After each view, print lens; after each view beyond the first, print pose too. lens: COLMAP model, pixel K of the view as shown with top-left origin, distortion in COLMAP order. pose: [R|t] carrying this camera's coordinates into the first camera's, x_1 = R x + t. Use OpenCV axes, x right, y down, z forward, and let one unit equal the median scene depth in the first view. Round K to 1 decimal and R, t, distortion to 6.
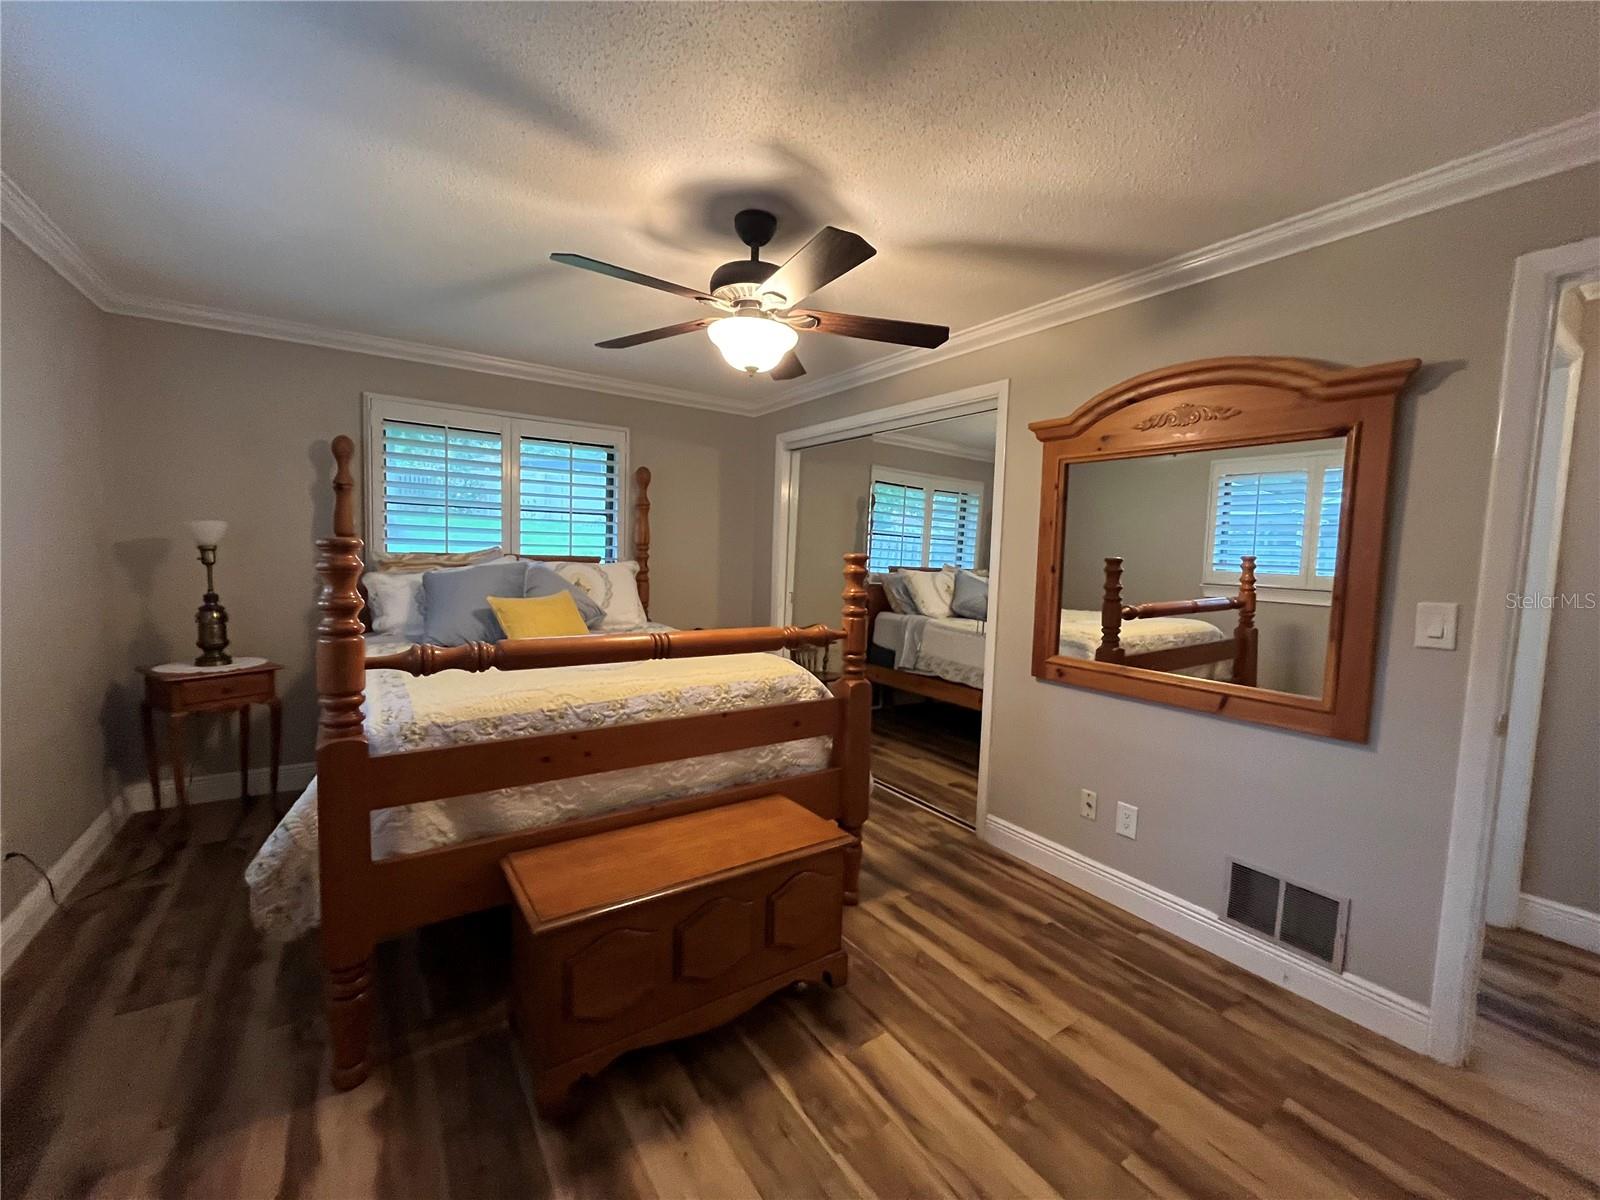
lens RADIAL K [[649.7, 0, 798.9], [0, 649.7, 603.2], [0, 0, 1]] dist [-0.002453, -0.000272]
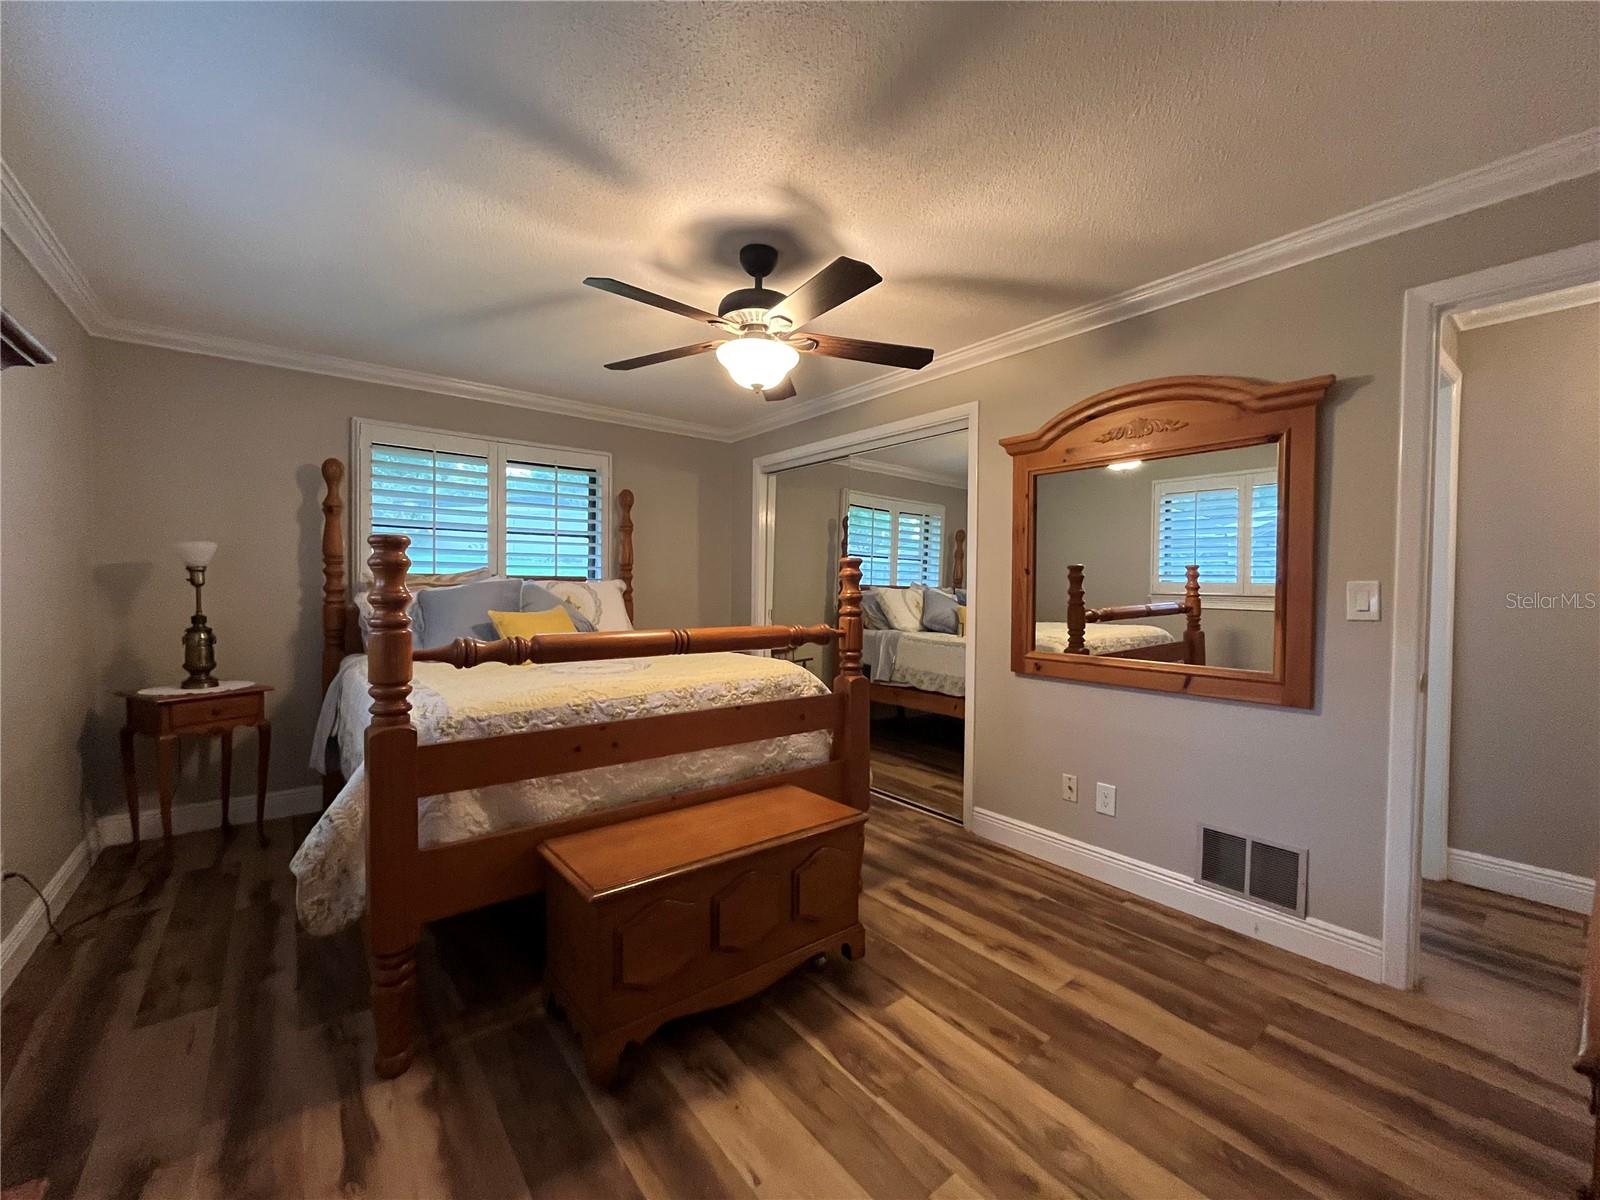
lens RADIAL K [[649.7, 0, 798.8], [0, 649.7, 603.3], [0, 0, 1]] dist [-0.002453, -0.000272]
pose [[0.997206, -0.023146, 0.071021, -0.086547], [0.026767, 0.998367, -0.050460, 0.057822], [-0.069737, 0.052220, 0.996198, -0.069218]]
